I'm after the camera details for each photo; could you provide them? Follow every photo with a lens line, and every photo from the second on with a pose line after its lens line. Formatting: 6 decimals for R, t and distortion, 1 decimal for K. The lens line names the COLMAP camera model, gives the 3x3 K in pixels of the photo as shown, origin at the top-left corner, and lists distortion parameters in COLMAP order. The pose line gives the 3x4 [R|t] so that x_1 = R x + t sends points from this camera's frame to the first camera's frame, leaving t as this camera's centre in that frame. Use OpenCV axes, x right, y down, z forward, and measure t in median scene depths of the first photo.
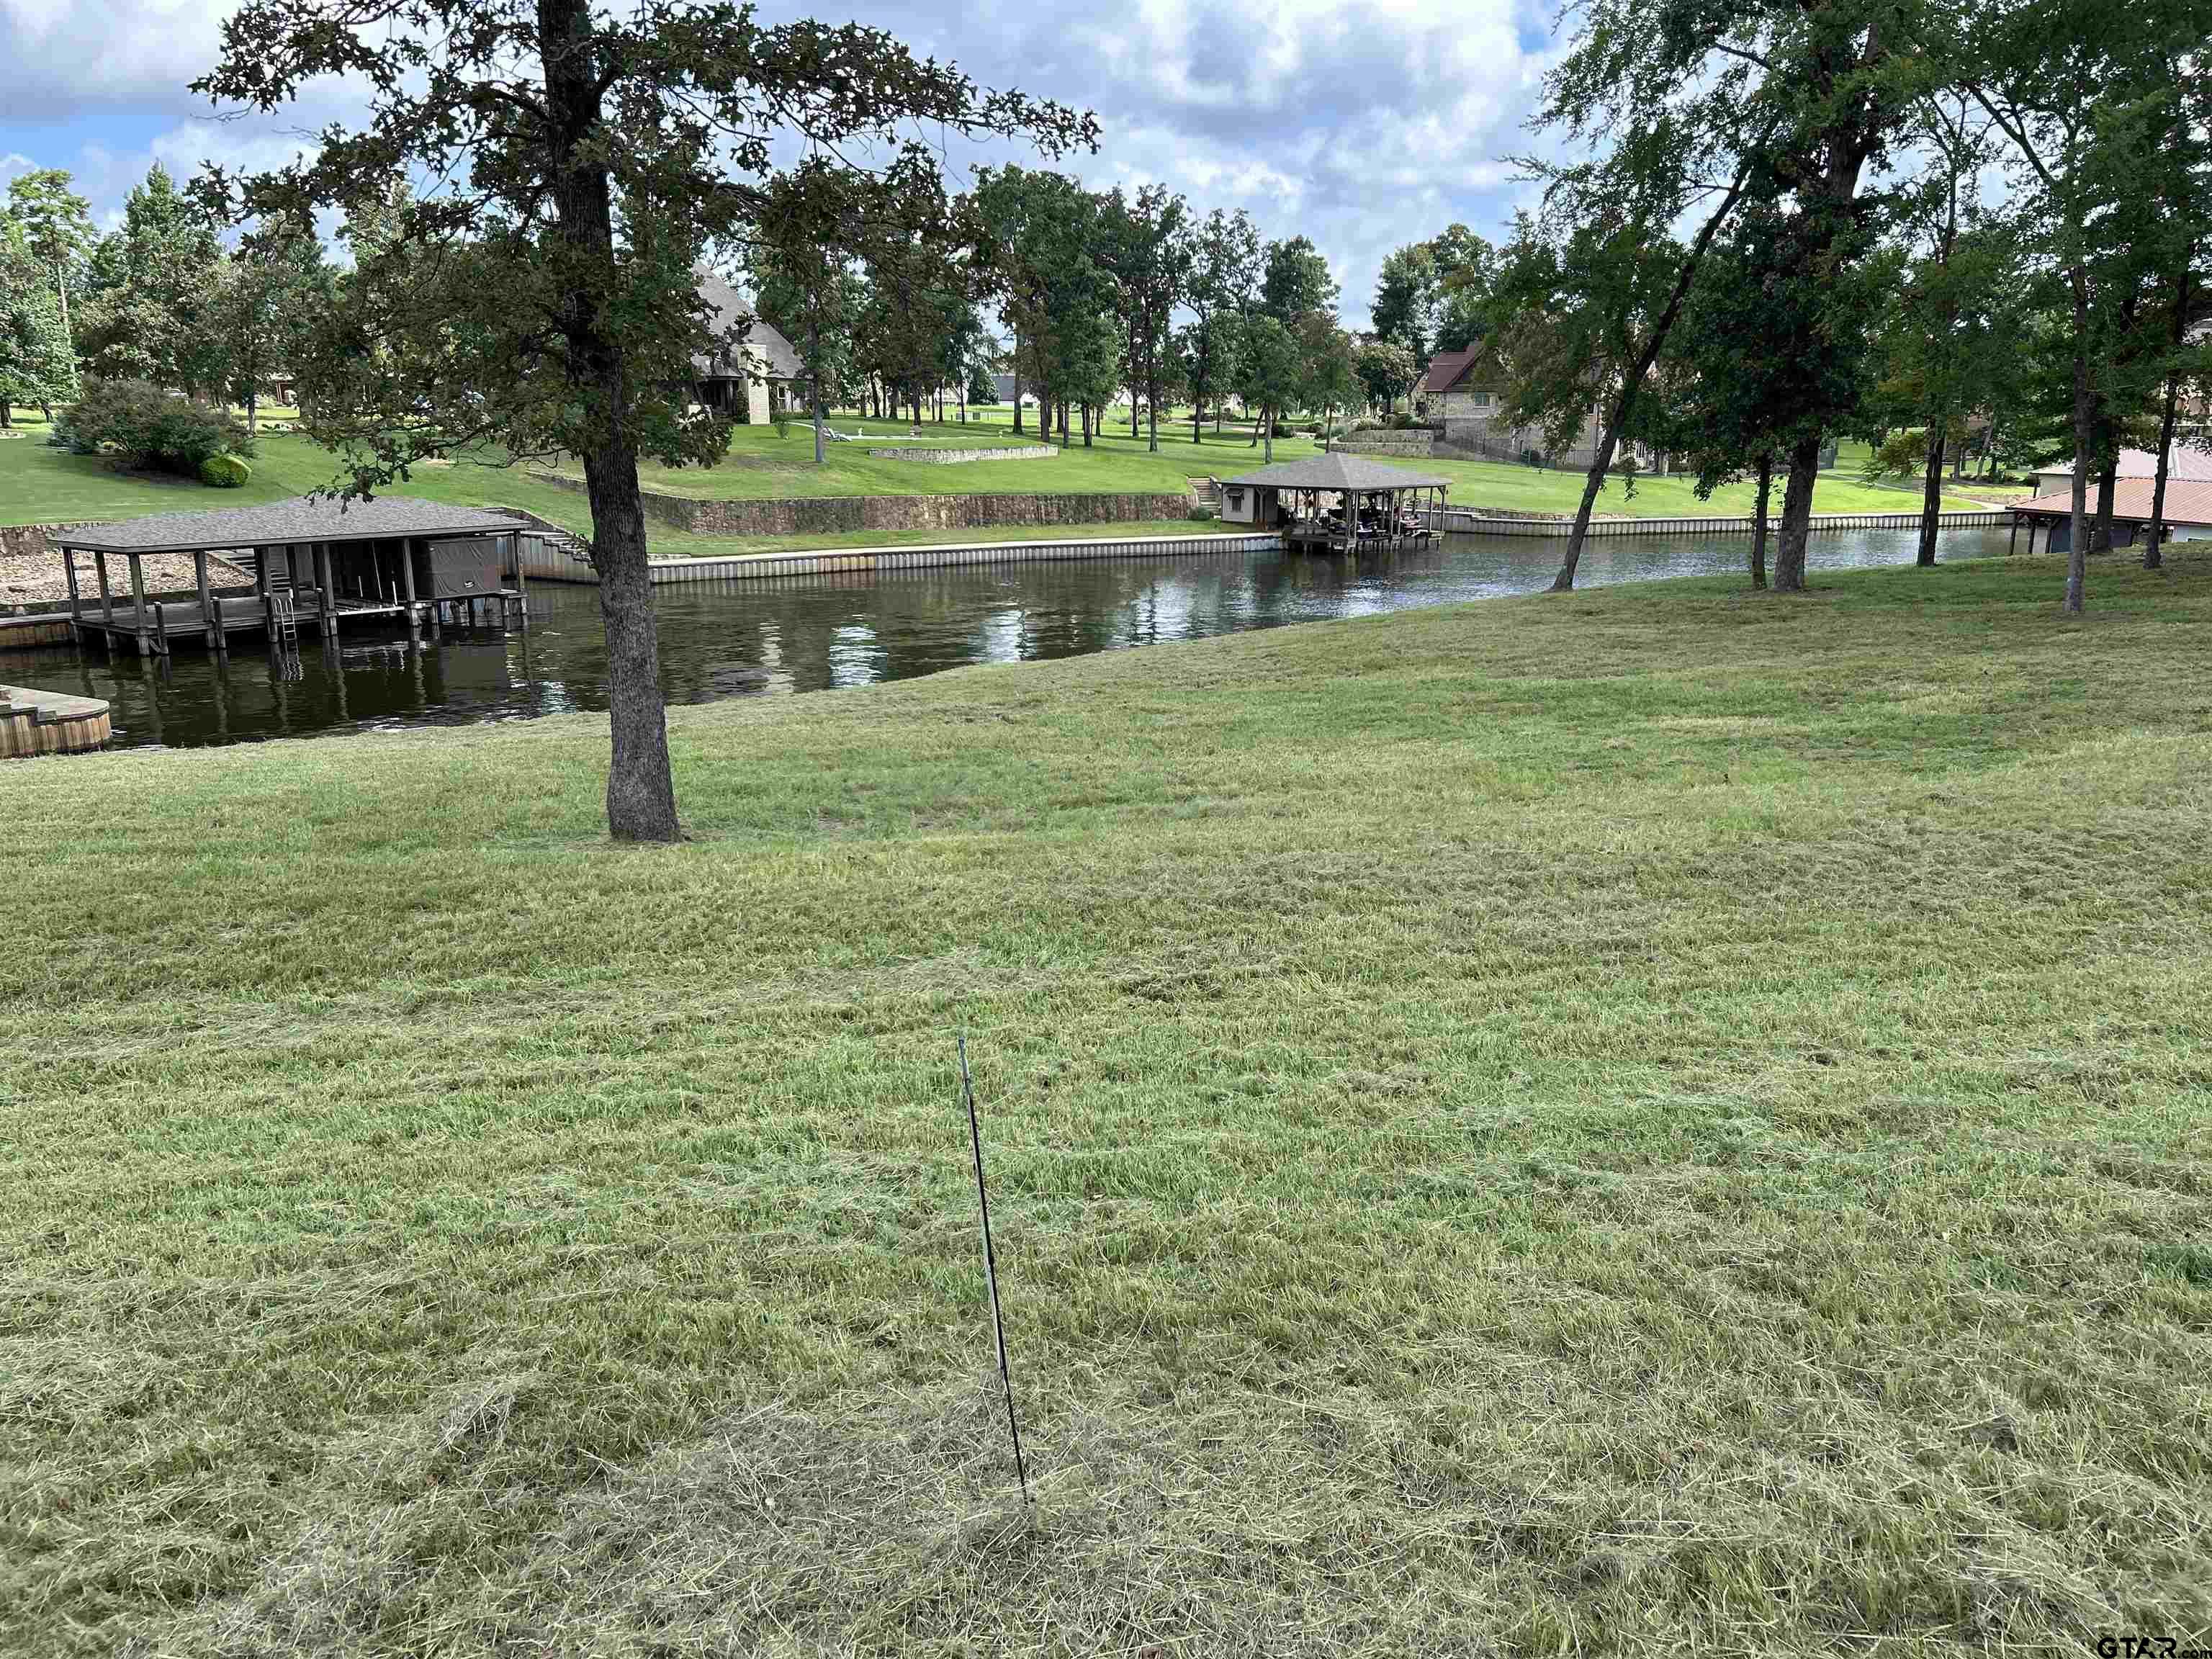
lens RADIAL K [[1698.7, 0, 1123.2], [0, 1698.7, 836.0], [0, 0, 1]] dist [0.108269, -0.114844]
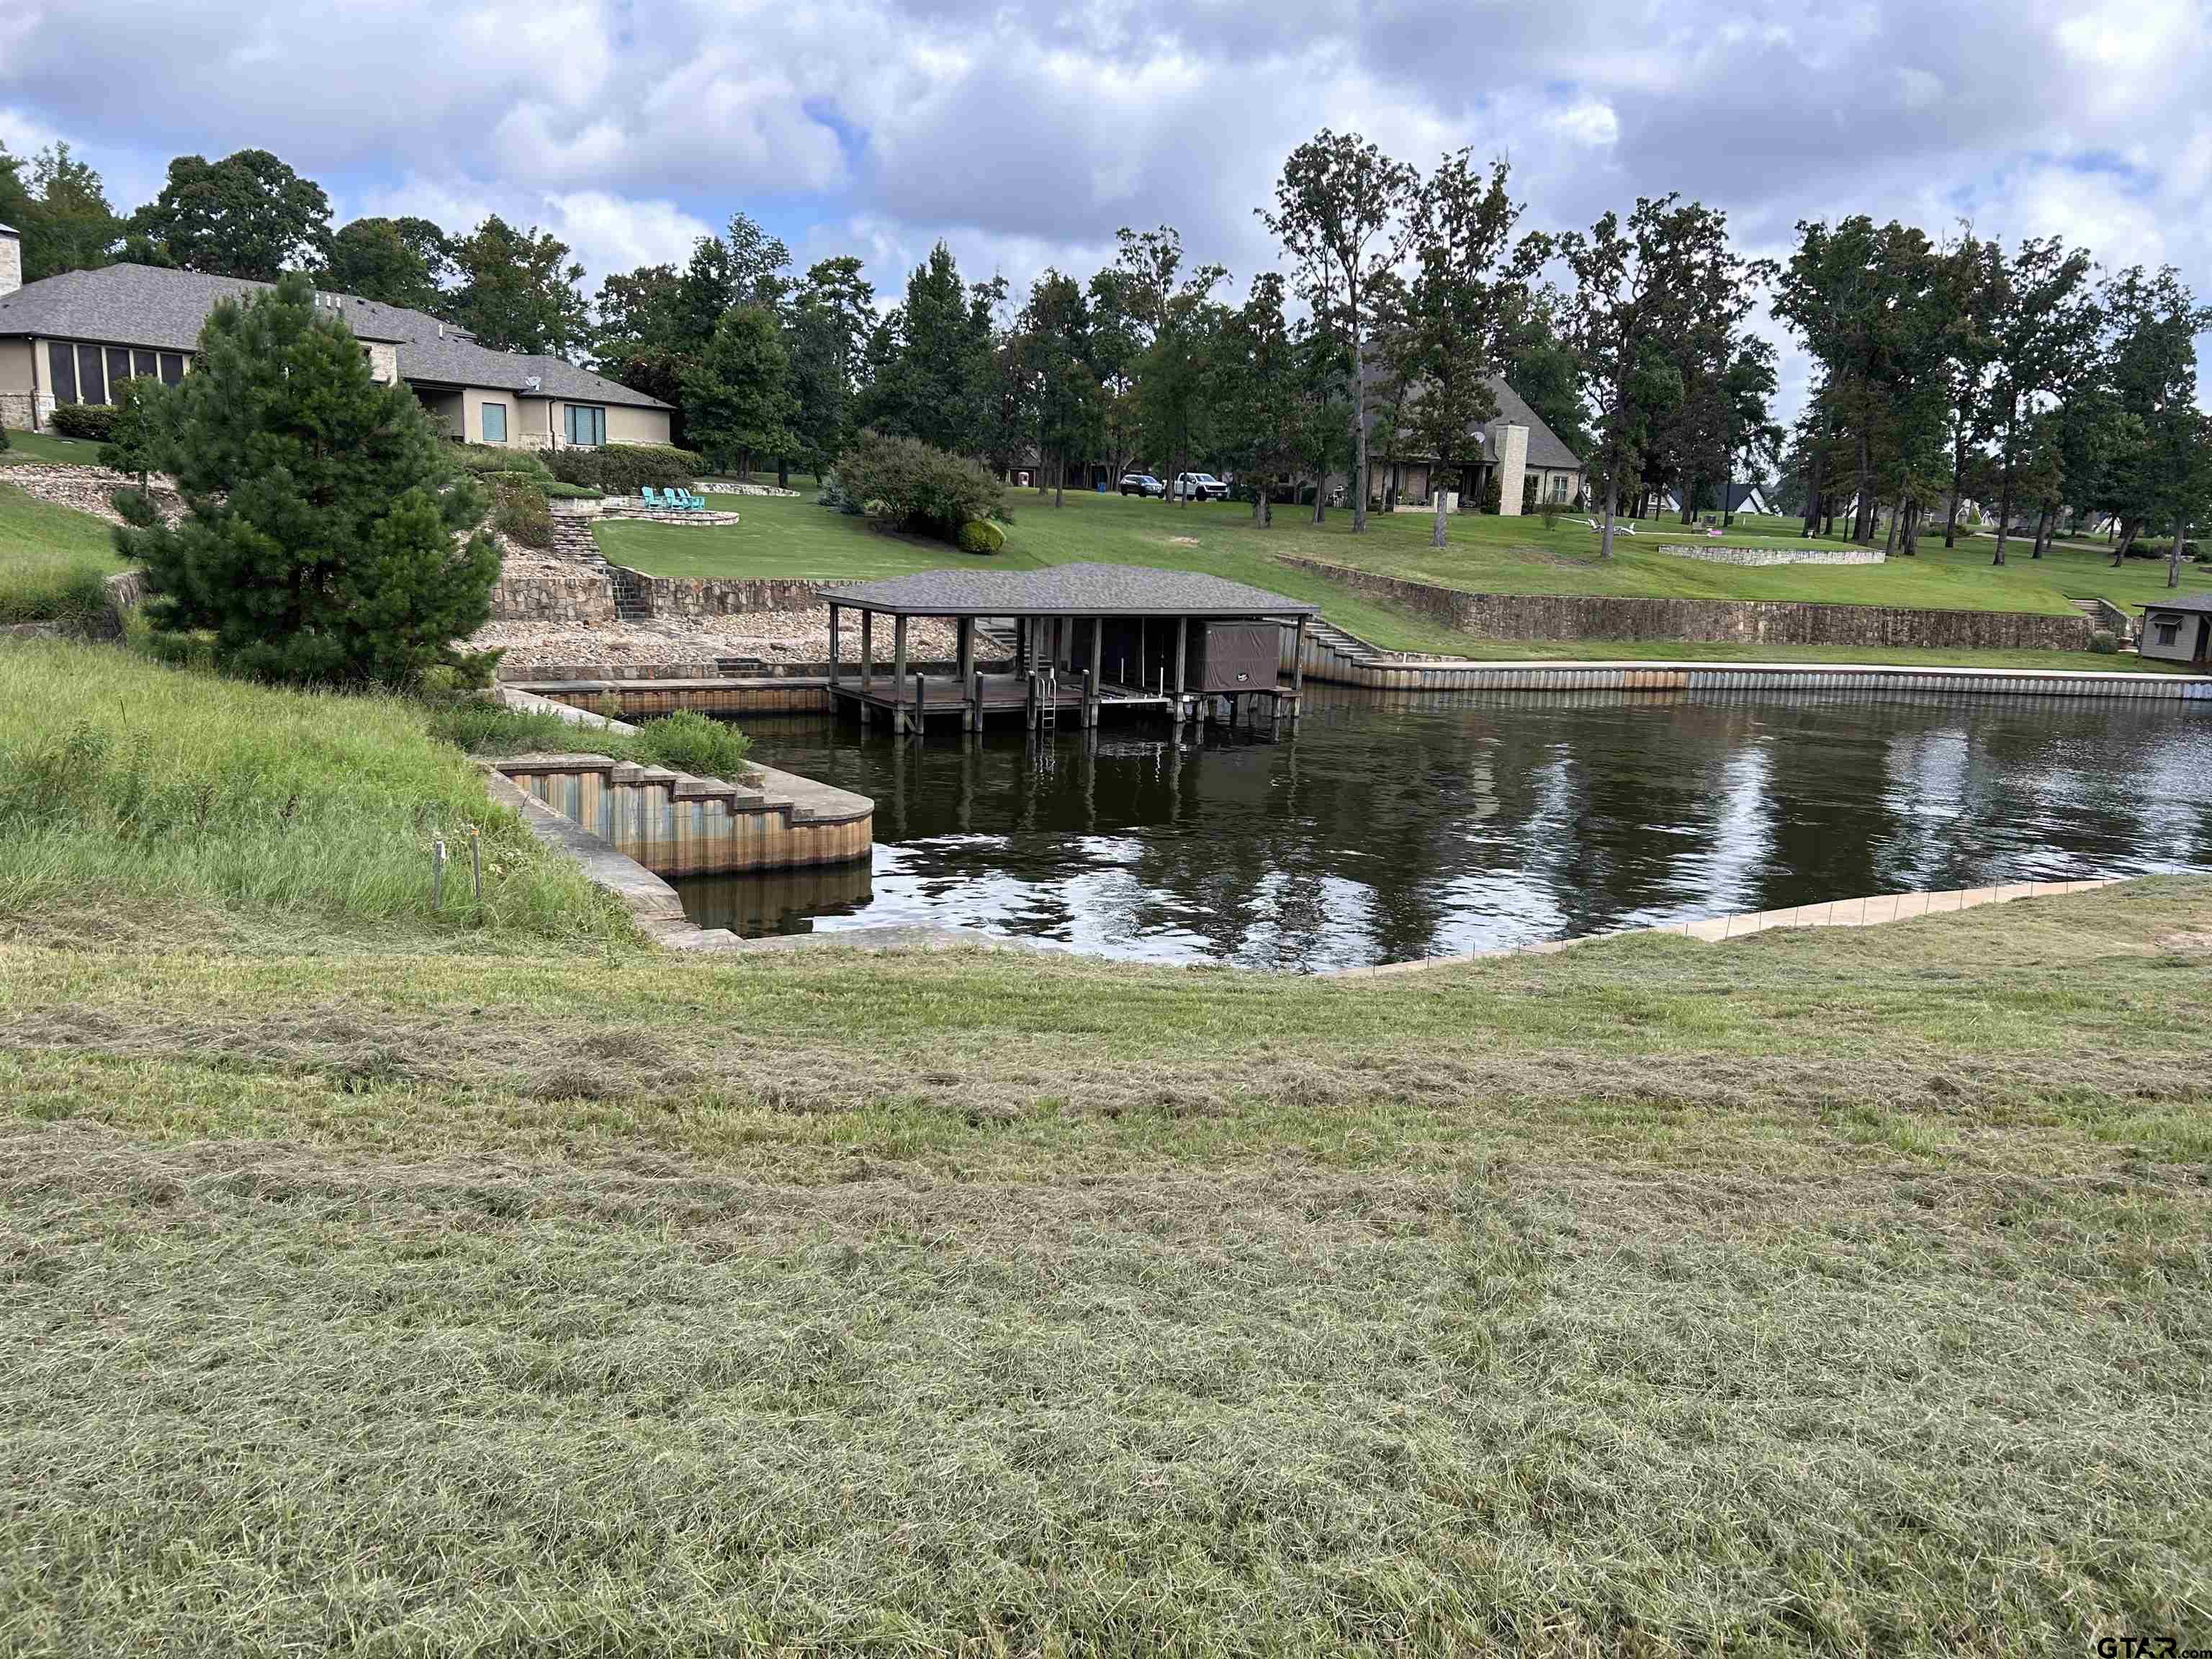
lens RADIAL K [[1723.1, 0, 1137.1], [0, 1723.1, 898.6], [0, 0, 1]] dist [0.111128, -0.123334]
pose [[0.935650, 0.117846, -0.332674, -0.135374], [-0.127529, 0.991808, -0.007339, -0.027107], [0.329084, 0.049292, 0.943013, 0.202466]]
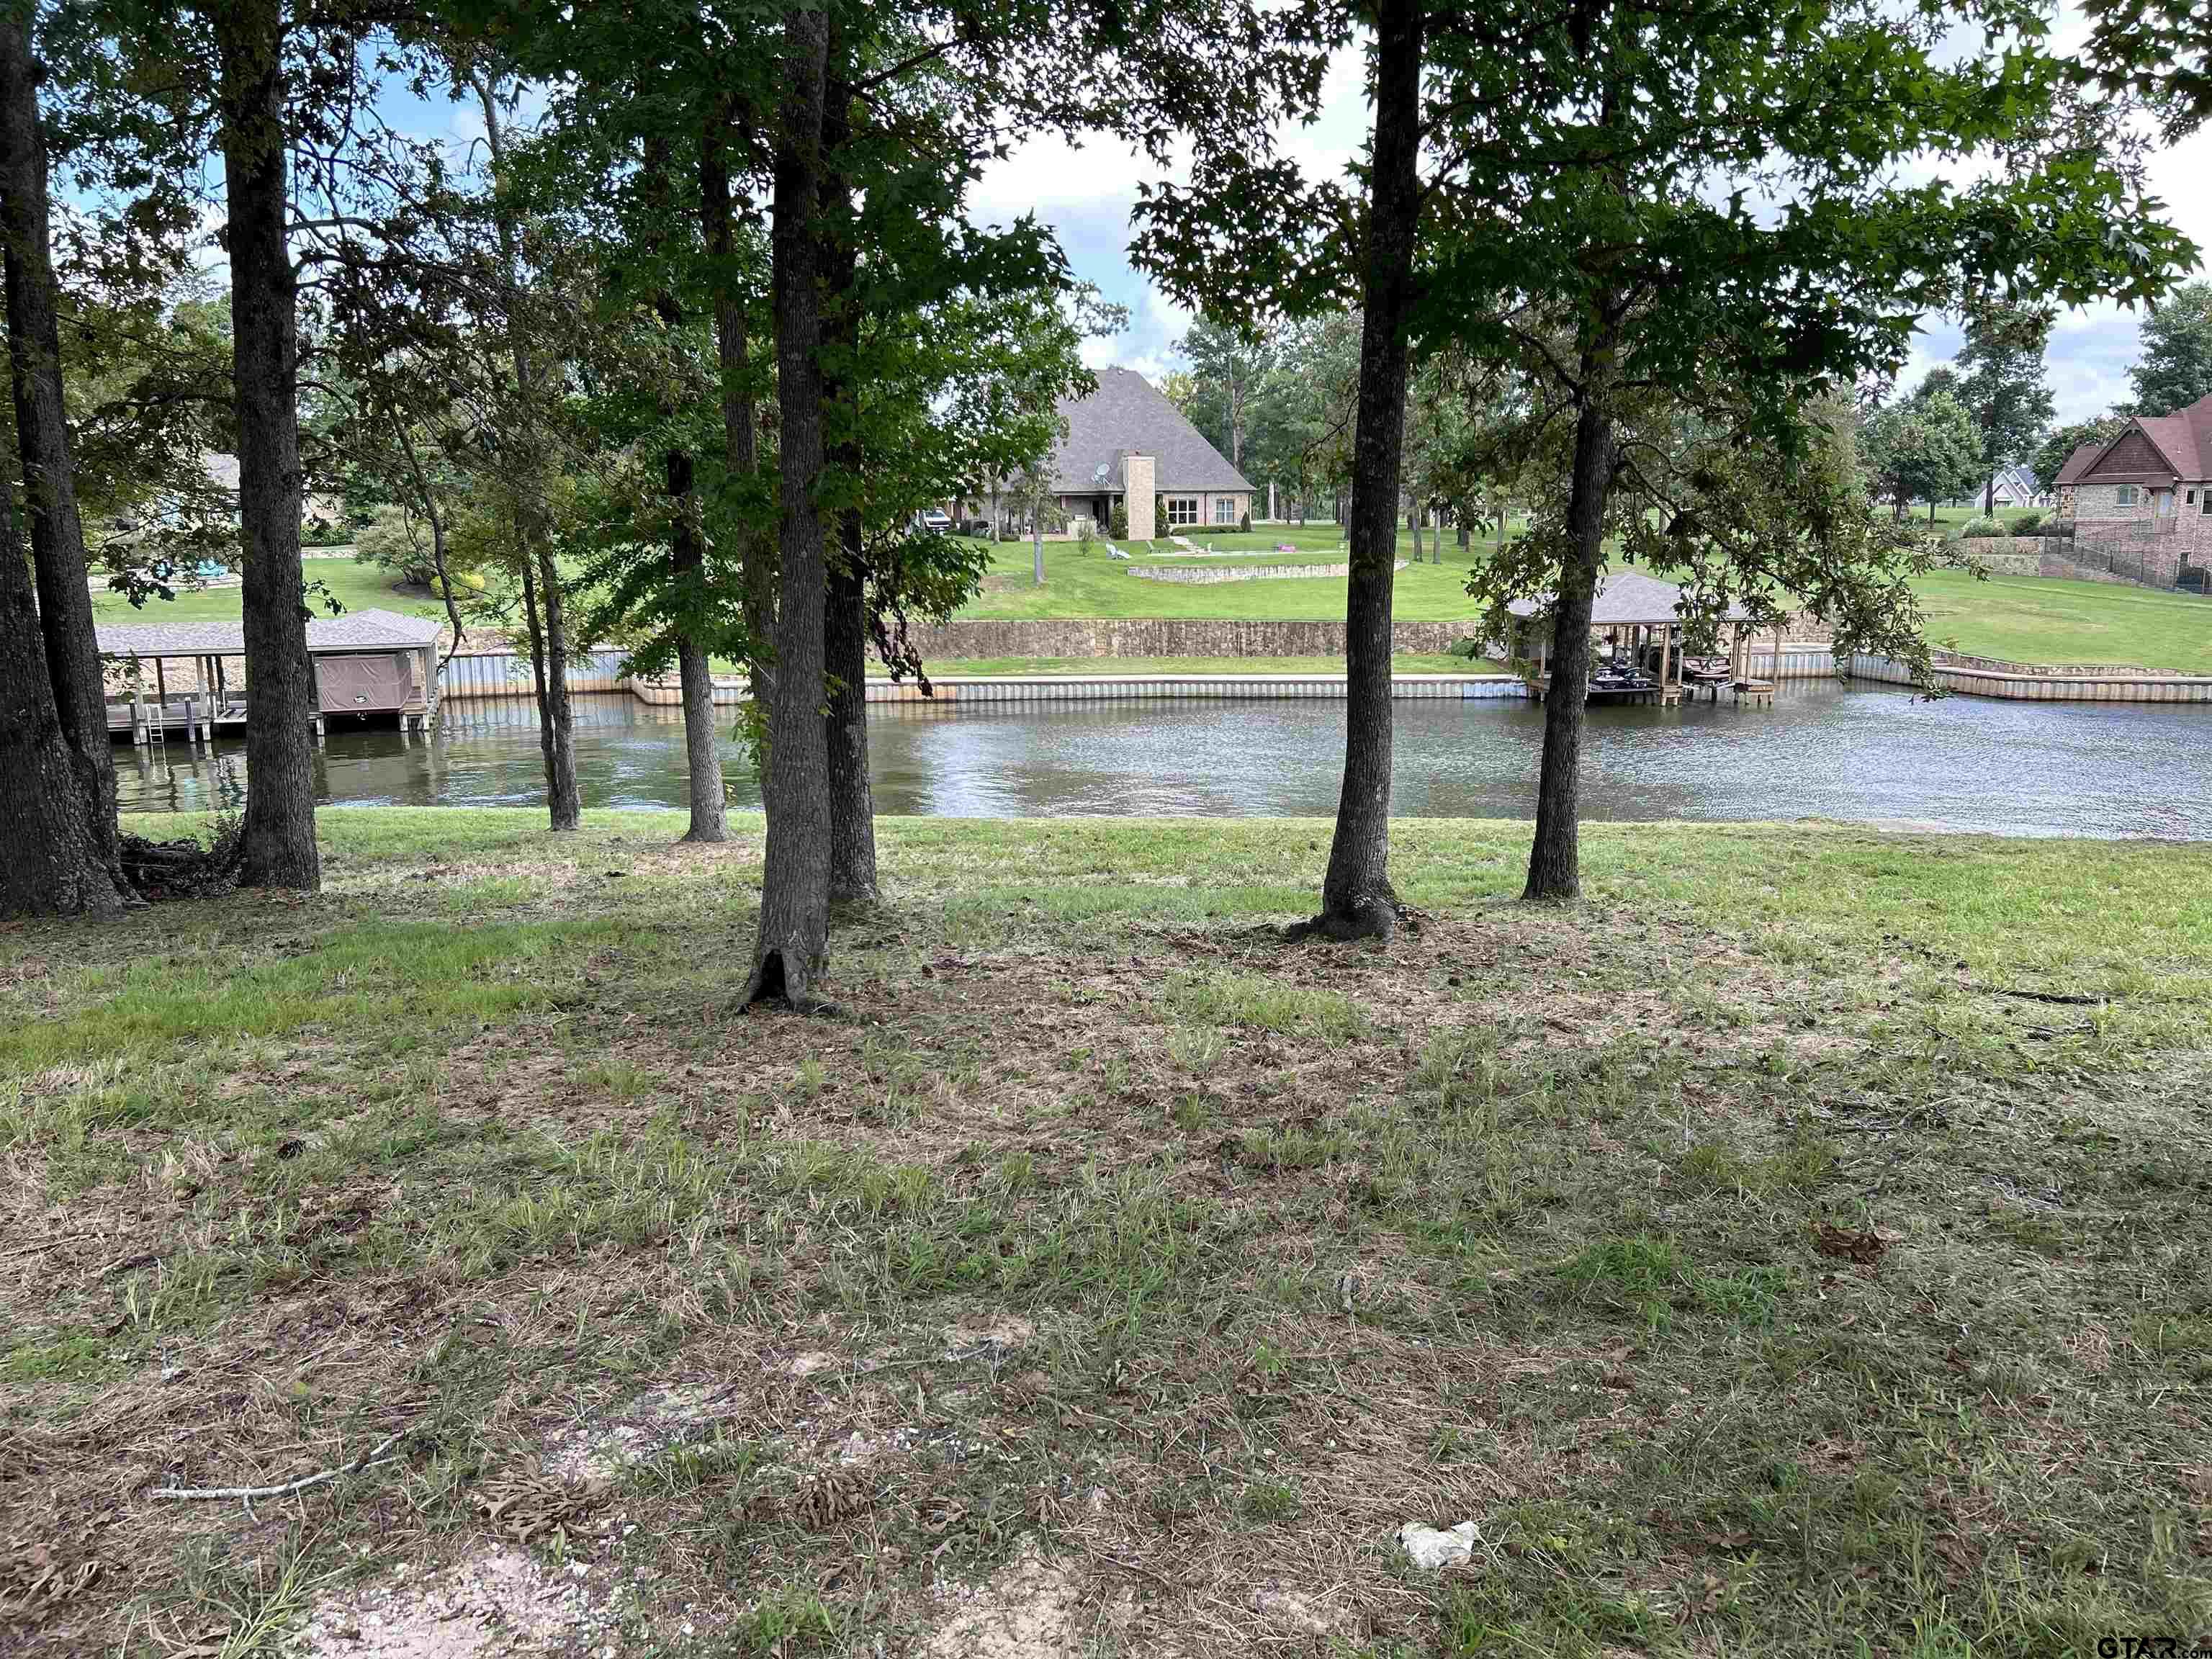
lens RADIAL K [[1686.0, 0, 965.2], [0, 1686.0, 833.7], [0, 0, 1]] dist [0.190285, -0.290249]
pose [[0.801037, 0.099454, -0.590296, 0.538810], [-0.133185, 0.990996, -0.013768, -0.099495], [0.583611, 0.089647, 0.807070, 0.376158]]
